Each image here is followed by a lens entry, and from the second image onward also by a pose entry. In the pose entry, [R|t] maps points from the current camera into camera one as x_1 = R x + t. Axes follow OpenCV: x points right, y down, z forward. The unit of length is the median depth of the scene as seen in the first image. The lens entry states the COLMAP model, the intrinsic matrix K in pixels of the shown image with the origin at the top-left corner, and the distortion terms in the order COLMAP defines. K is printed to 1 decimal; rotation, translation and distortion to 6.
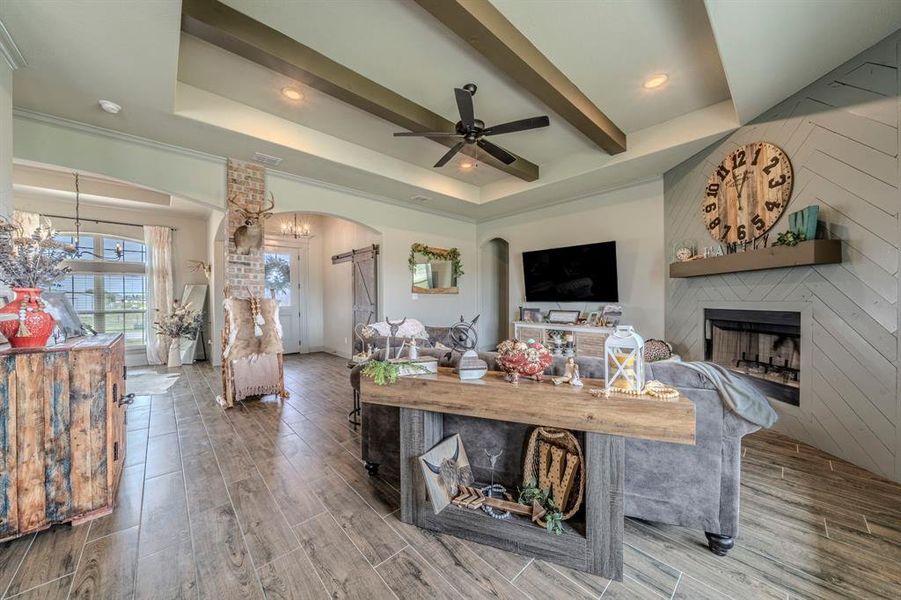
lens RADIAL K [[313.2, 0, 448.1], [0, 313.2, 299.8], [0, 0, 1]] dist [-0.002743, 0.000378]
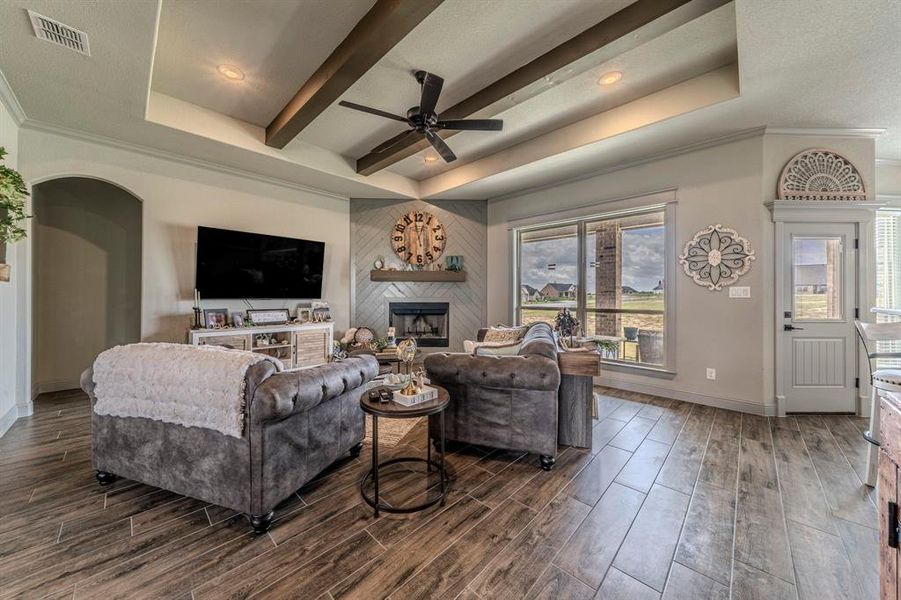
lens RADIAL K [[313.2, 0, 448.0], [0, 313.2, 295.3], [0, 0, 1]] dist [-0.002743, 0.000378]
pose [[-0.057038, 0.003802, 0.998365, -0.821573], [-0.000943, 0.999992, -0.003862, -0.001617], [-0.998372, -0.001162, -0.057034, 0.908473]]
